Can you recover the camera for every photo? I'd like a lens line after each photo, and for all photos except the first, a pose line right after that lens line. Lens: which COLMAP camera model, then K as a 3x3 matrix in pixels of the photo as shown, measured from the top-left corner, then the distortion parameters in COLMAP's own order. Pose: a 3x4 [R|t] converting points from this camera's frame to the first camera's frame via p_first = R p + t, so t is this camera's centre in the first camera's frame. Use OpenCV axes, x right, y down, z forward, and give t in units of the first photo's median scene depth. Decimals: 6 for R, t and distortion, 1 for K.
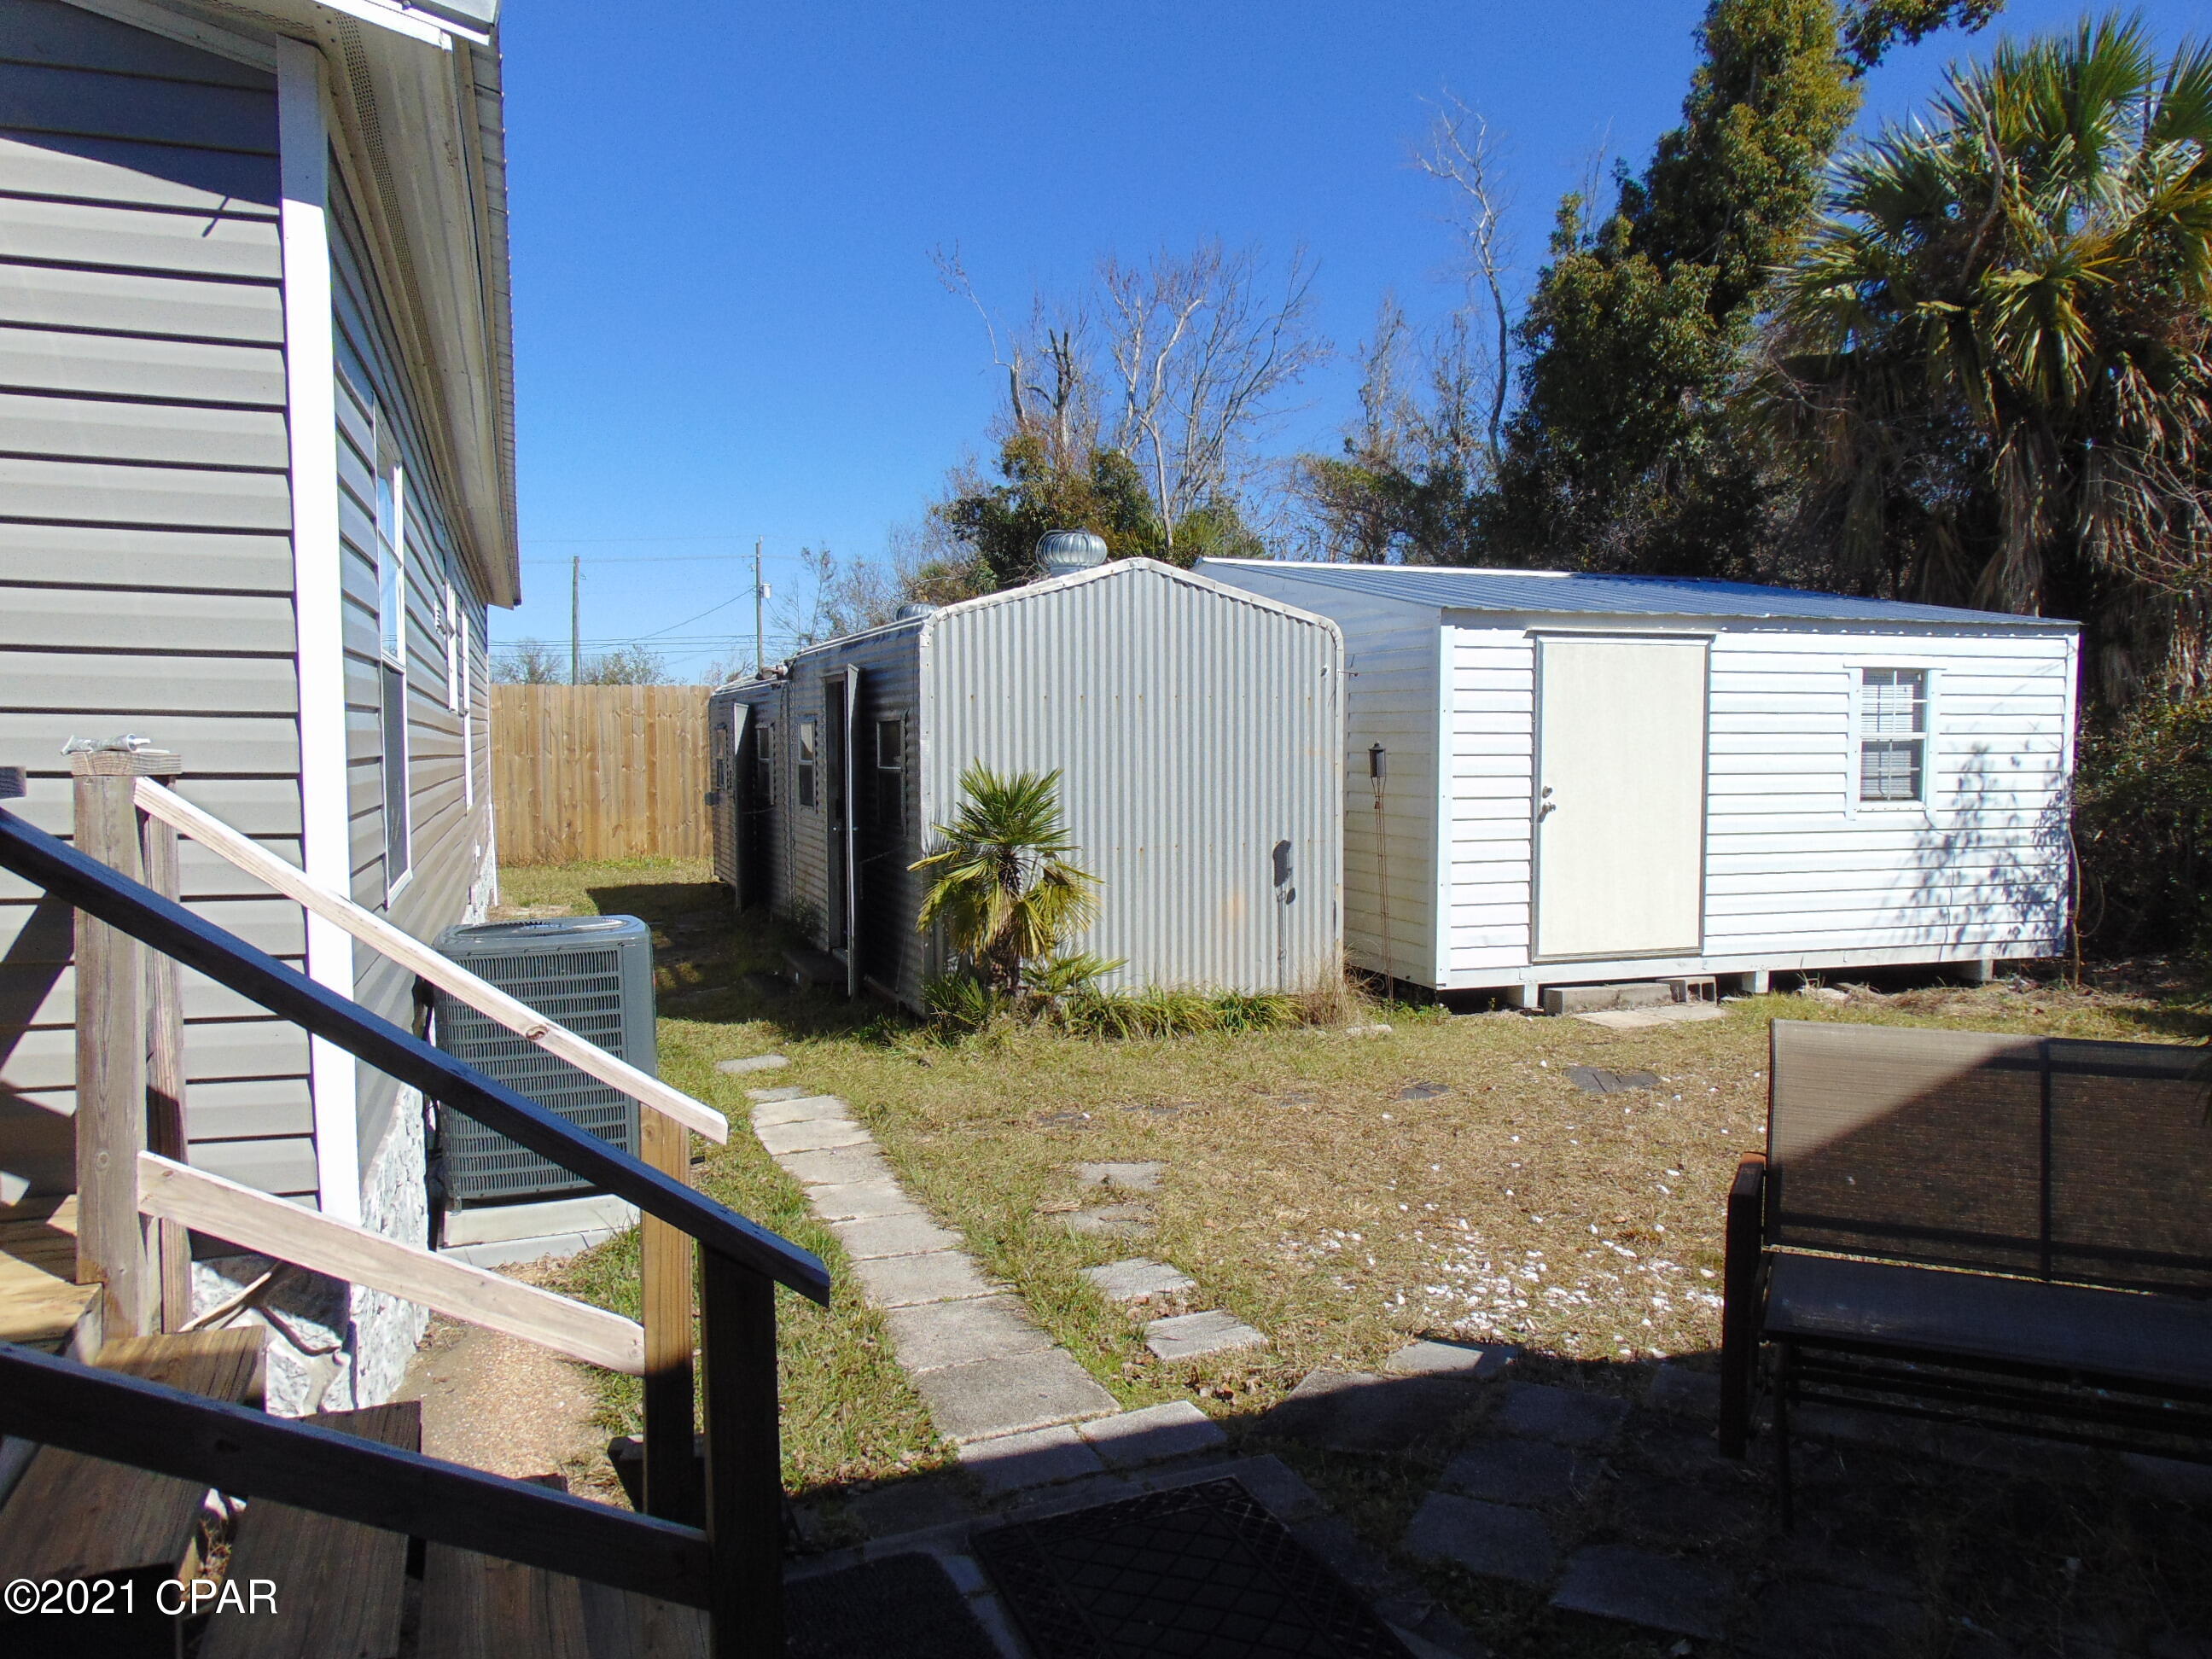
lens RADIAL K [[1688.4, 0, 1106.0], [0, 1688.4, 829.5], [0, 0, 1]] dist [-0.015553, 0.058355]
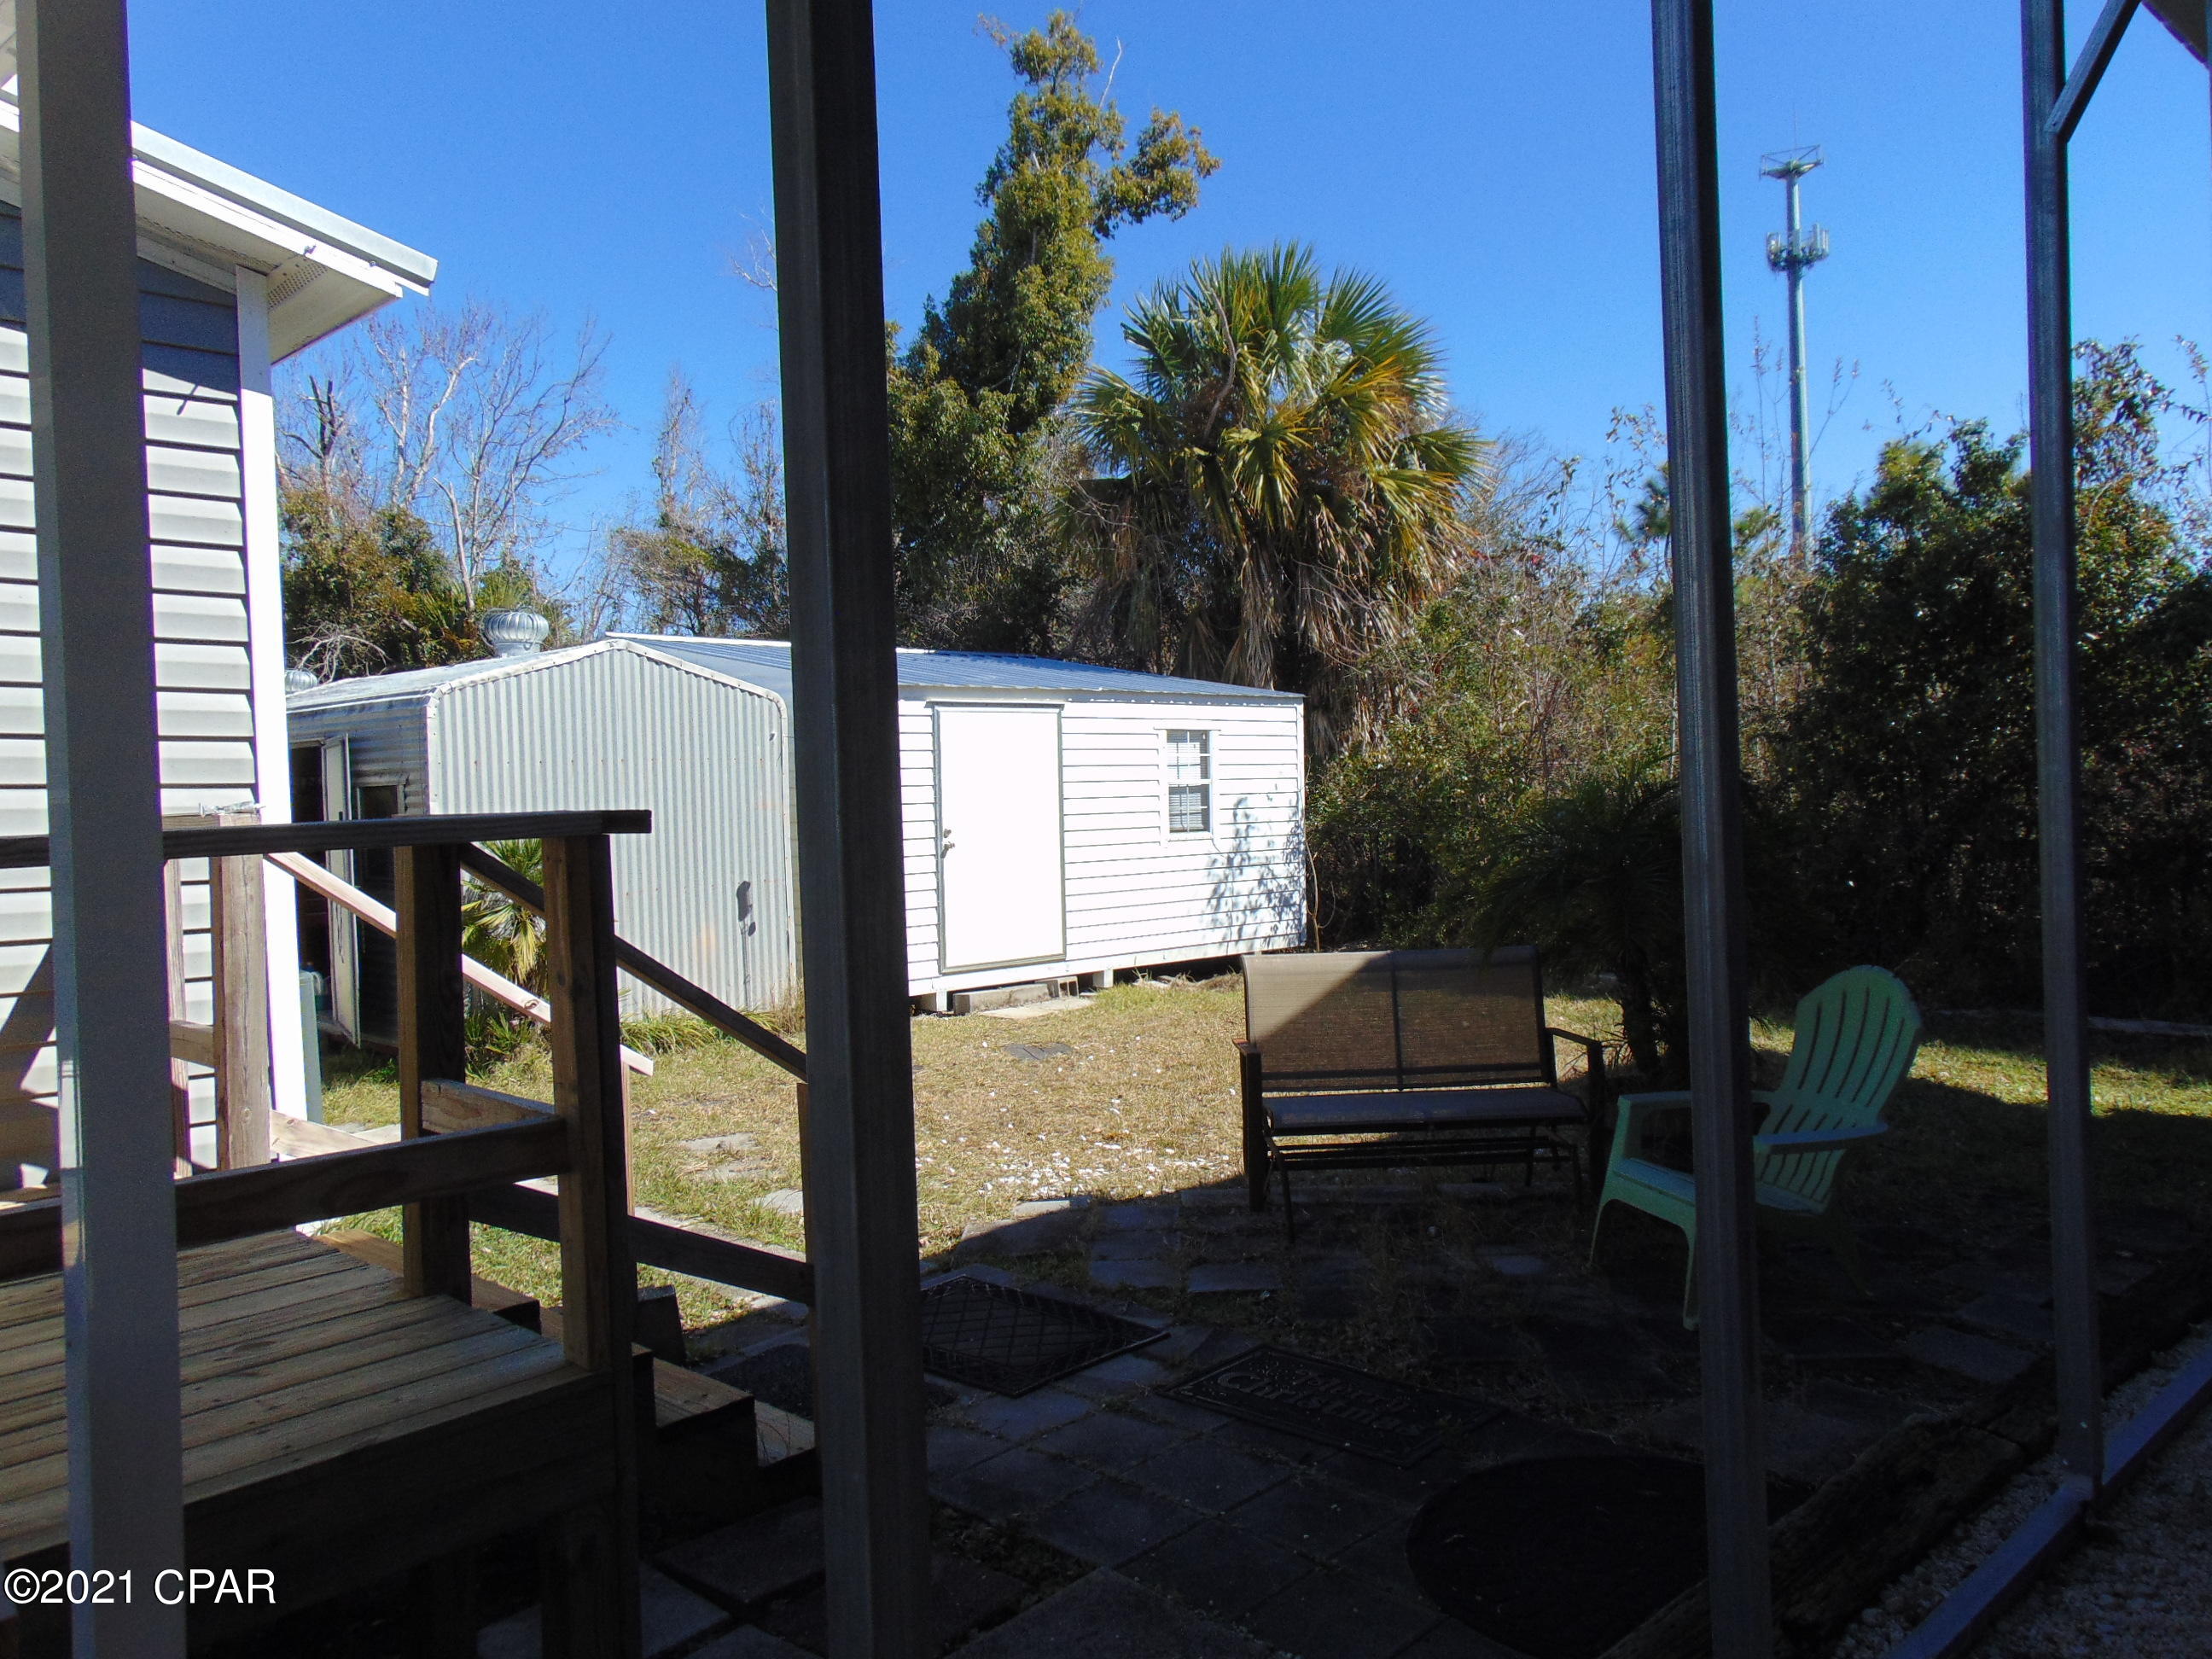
lens RADIAL K [[1688.4, 0, 1106.0], [0, 1688.4, 829.5], [0, 0, 1]] dist [-0.015553, 0.058355]
pose [[0.903999, -0.032043, 0.426333, -0.139170], [0.046751, 0.998616, -0.024076, 0.008827], [-0.424972, 0.041696, 0.904246, -0.137562]]
